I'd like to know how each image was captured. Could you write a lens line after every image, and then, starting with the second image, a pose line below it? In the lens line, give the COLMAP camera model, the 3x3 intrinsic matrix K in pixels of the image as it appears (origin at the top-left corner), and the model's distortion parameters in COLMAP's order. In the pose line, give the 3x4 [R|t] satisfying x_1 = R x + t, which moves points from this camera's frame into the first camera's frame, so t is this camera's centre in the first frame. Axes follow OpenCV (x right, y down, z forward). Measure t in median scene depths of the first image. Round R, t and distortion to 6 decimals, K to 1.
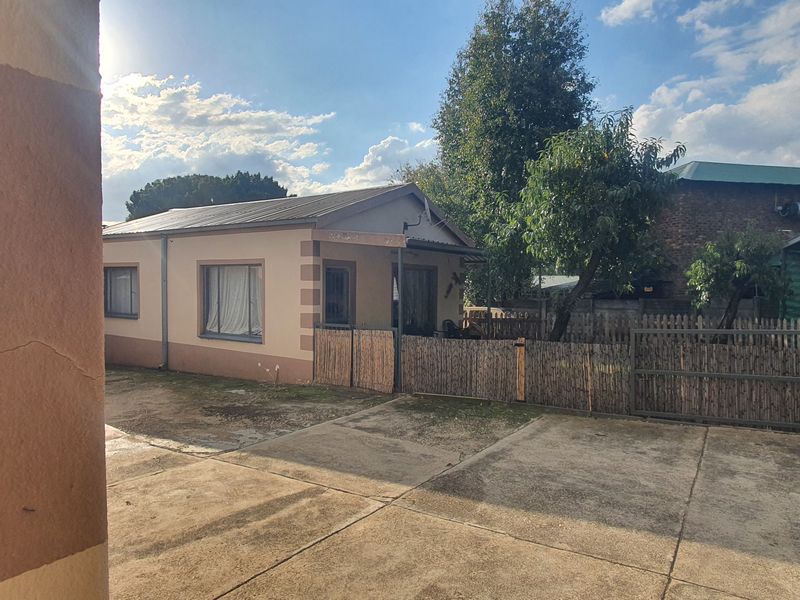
lens RADIAL K [[510.7, 0, 396.9], [0, 510.7, 303.8], [0, 0, 1]] dist [0.001941, -0.003017]
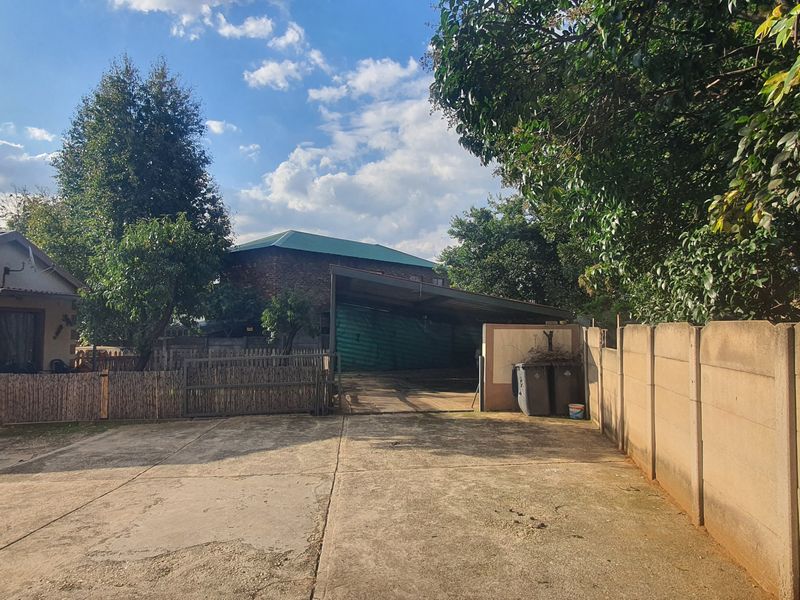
lens RADIAL K [[510.7, 0, 396.9], [0, 510.7, 303.8], [0, 0, 1]] dist [0.001941, -0.003017]
pose [[0.799602, 0.024080, 0.600047, 0.026787], [0.018968, 0.997684, -0.065314, -0.001438], [-0.600231, 0.063607, 0.797294, -0.267974]]
